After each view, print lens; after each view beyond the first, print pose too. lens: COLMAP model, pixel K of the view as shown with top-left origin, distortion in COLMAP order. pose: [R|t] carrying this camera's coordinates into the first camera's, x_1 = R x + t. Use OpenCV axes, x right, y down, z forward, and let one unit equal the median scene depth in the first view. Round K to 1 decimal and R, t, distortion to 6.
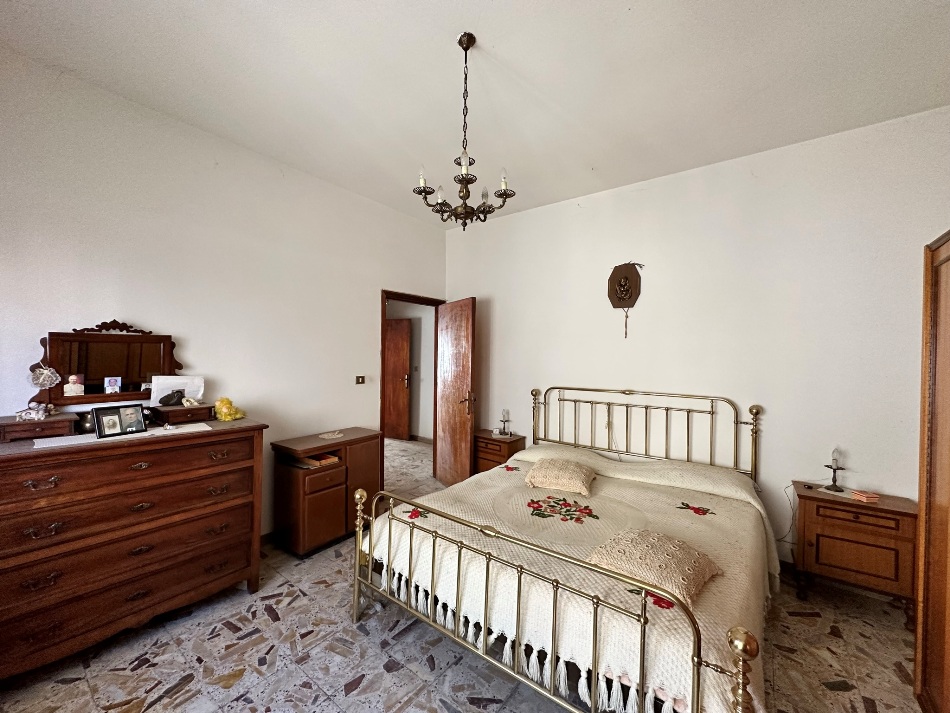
lens RADIAL K [[377.0, 0, 475.9], [0, 377.0, 354.7], [0, 0, 1]] dist [-0.001347, 0.000471]
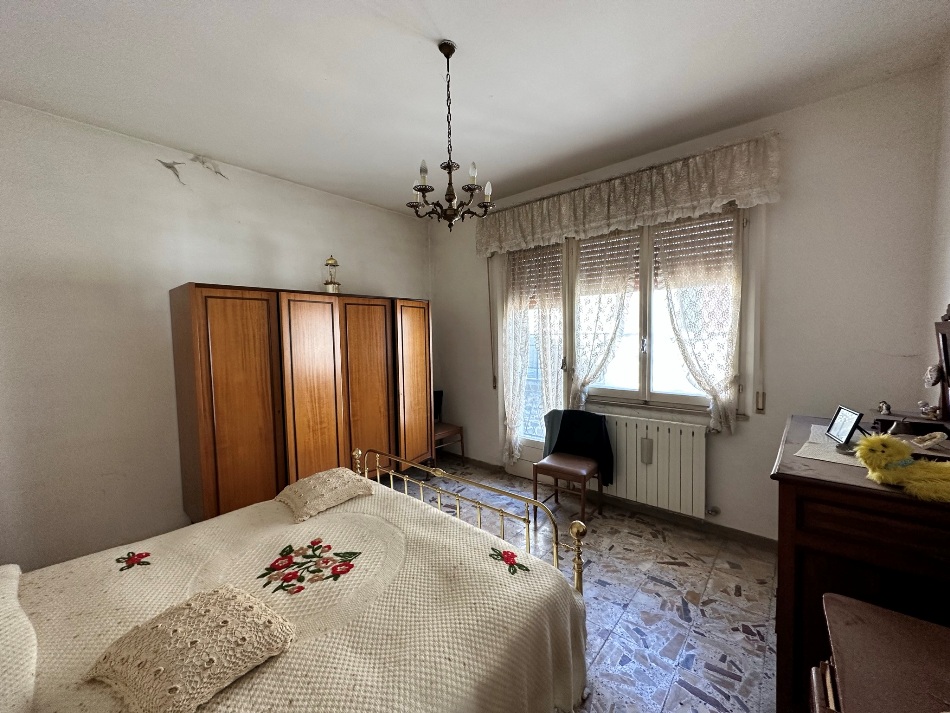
lens RADIAL K [[377.0, 0, 476.1], [0, 377.0, 354.7], [0, 0, 1]] dist [-0.001347, 0.000471]
pose [[-0.998090, -0.001488, 0.061762, -0.136885], [0.002468, 0.997951, 0.063930, -0.039561], [-0.061730, 0.063960, -0.996041, 1.695764]]
